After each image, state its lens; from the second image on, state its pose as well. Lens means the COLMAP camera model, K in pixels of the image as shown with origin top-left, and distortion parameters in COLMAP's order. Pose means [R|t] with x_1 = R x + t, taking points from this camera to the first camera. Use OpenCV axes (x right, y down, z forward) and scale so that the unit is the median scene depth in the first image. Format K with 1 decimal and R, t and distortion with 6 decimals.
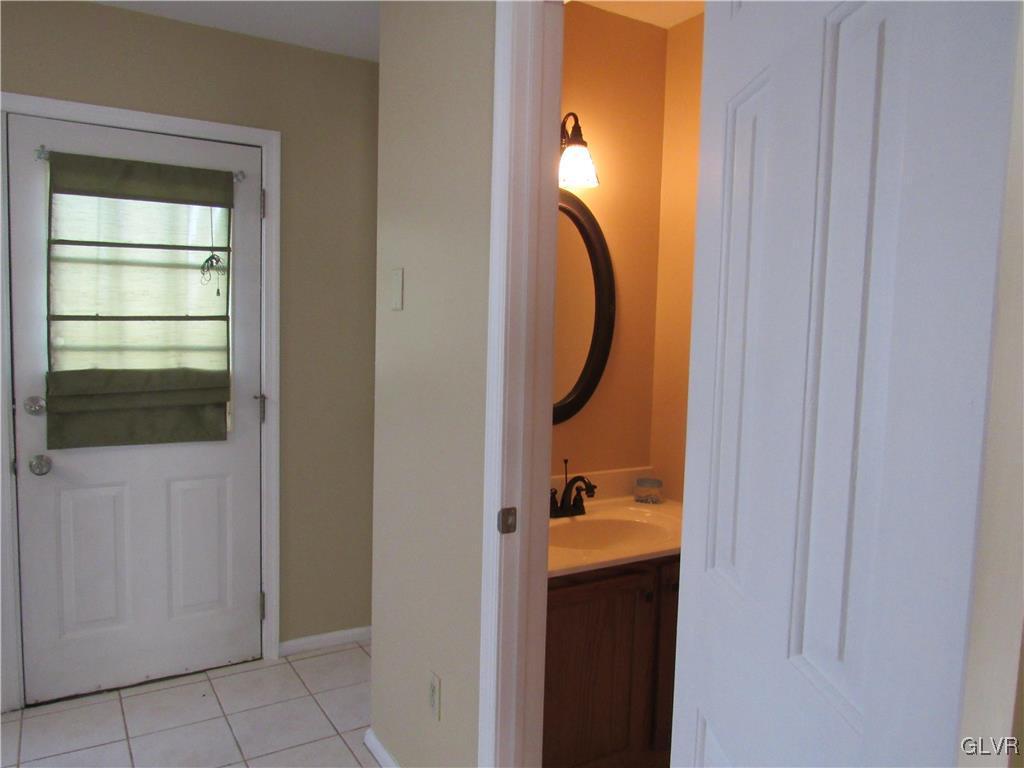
lens RADIAL K [[730.1, 0, 512.2], [0, 730.1, 375.9], [0, 0, 1]] dist [-0.024530, 0.006872]
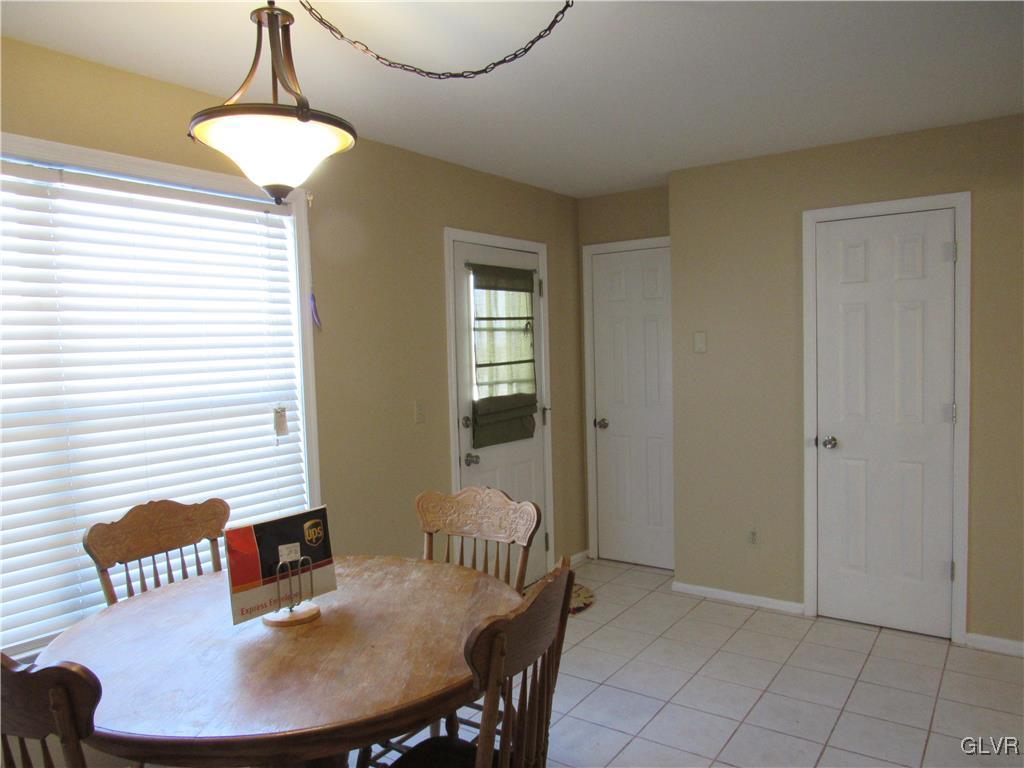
lens RADIAL K [[730.1, 0, 516.3], [0, 730.1, 387.3], [0, 0, 1]] dist [-0.024530, 0.006872]
pose [[0.917108, -0.074008, 0.391710, -1.121366], [0.082480, 0.996581, -0.004820, -0.016881], [-0.390014, 0.036729, 0.920076, -0.493815]]
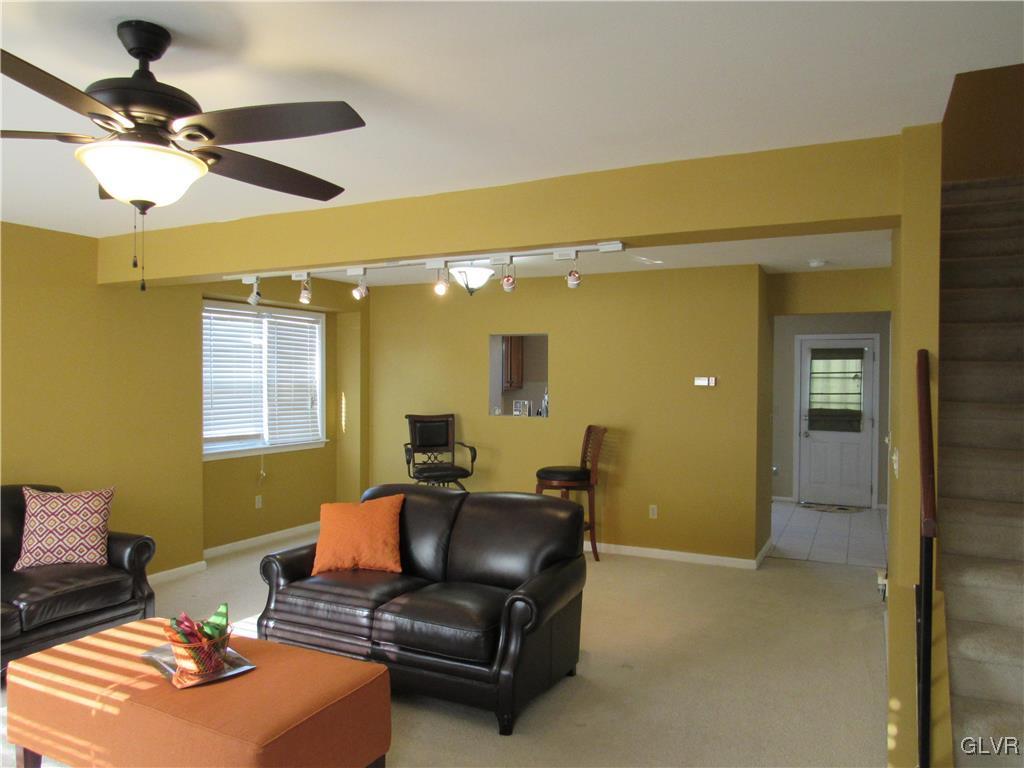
lens RADIAL K [[730.1, 0, 515.0], [0, 730.1, 383.6], [0, 0, 1]] dist [-0.024530, 0.006872]
pose [[0.512440, -0.019652, -0.858498, 1.648040], [-0.064768, 0.996006, -0.061460, 0.179497], [0.856277, 0.087097, 0.509120, -2.024305]]
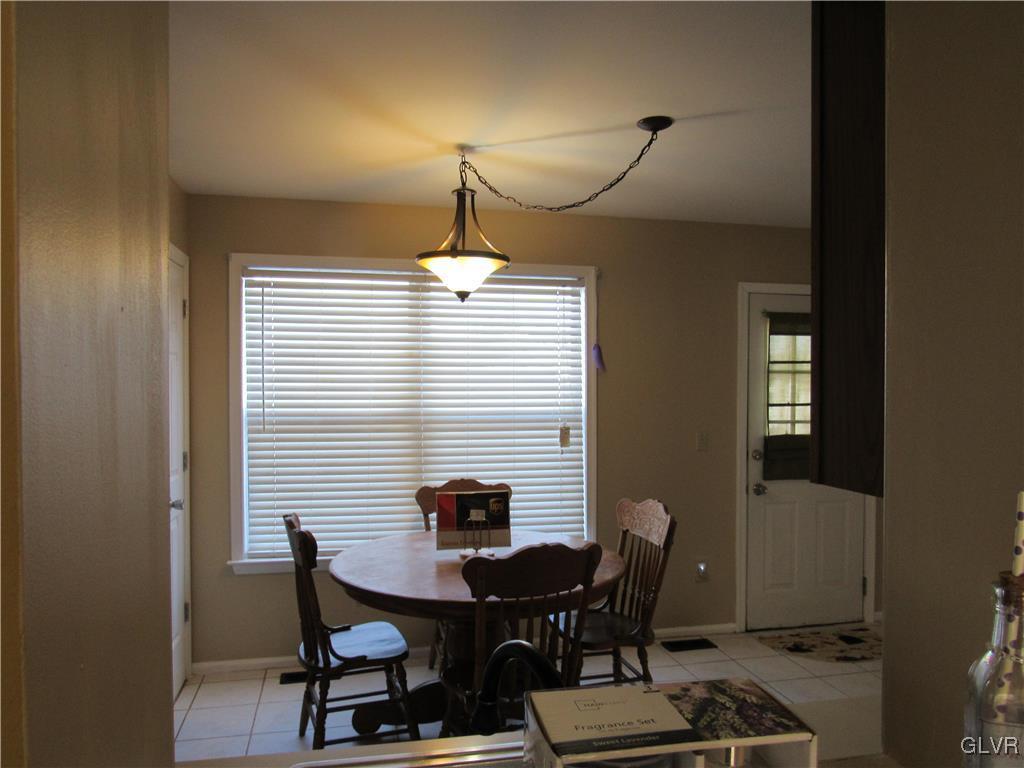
lens RADIAL K [[730.1, 0, 517.3], [0, 730.1, 383.9], [0, 0, 1]] dist [-0.024530, 0.006872]
pose [[0.947813, -0.017980, -0.318321, -0.612905], [-0.005857, 0.997258, -0.073769, 0.003177], [0.318774, 0.071783, 0.945109, -0.827041]]
